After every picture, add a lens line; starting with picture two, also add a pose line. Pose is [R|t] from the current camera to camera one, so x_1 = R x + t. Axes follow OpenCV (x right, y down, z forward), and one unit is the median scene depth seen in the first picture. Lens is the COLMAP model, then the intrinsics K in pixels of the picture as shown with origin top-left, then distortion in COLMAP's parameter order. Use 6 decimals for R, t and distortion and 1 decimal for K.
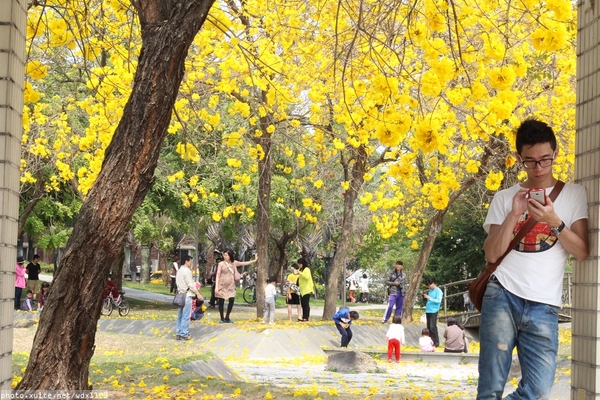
lens RADIAL K [[1380.4, 0, 299.5], [0, 1380.4, 223.3], [0, 0, 1]] dist [-0.036991, -0.459515]
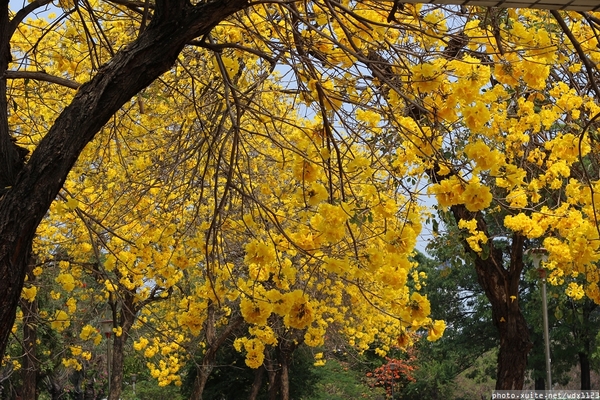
lens RADIAL K [[1380.4, 0, 299.5], [0, 1380.4, 223.3], [0, 0, 1]] dist [-0.036991, -0.459515]
pose [[0.980644, -0.018673, 0.194908, -0.026445], [0.035348, 0.995970, -0.082428, -0.018091], [-0.192583, 0.087722, 0.977352, 0.071439]]
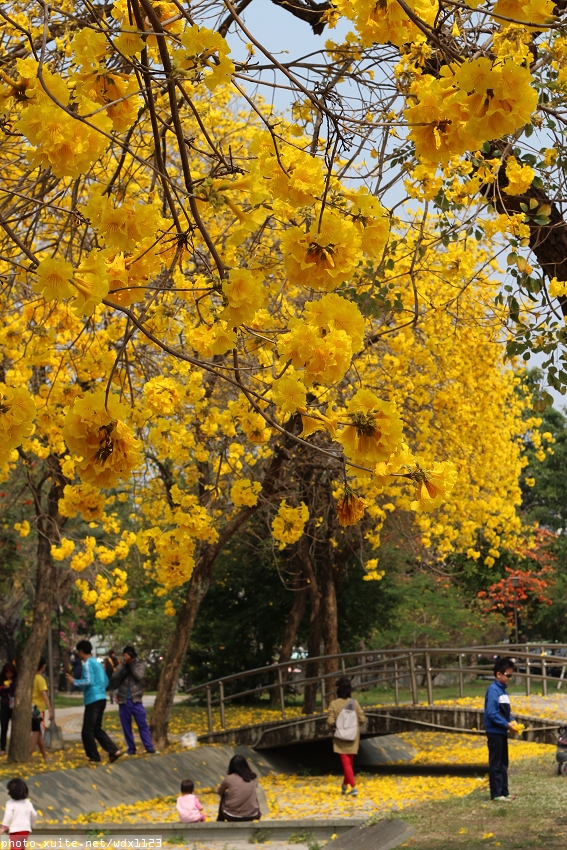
lens RADIAL K [[1955.5, 0, 283.5], [0, 1955.5, 425.0], [0, 0, 1]] dist [-0.036991, -0.459515]
pose [[0.989762, -0.040616, 0.136825, 0.027990], [0.049627, 0.996772, -0.063103, -0.013346], [-0.133820, 0.069247, 0.988583, 0.200925]]
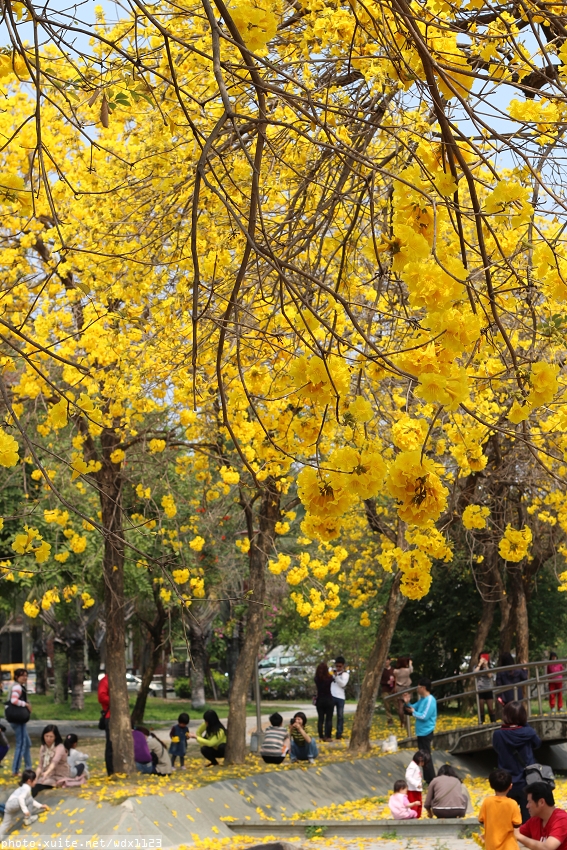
lens RADIAL K [[1955.5, 0, 283.5], [0, 1955.5, 425.0], [0, 0, 1]] dist [-0.036991, -0.459515]
pose [[0.997400, -0.051041, 0.050866, 0.008096], [0.054682, 0.995834, -0.072968, -0.015734], [-0.046930, 0.075560, 0.996036, 0.149691]]
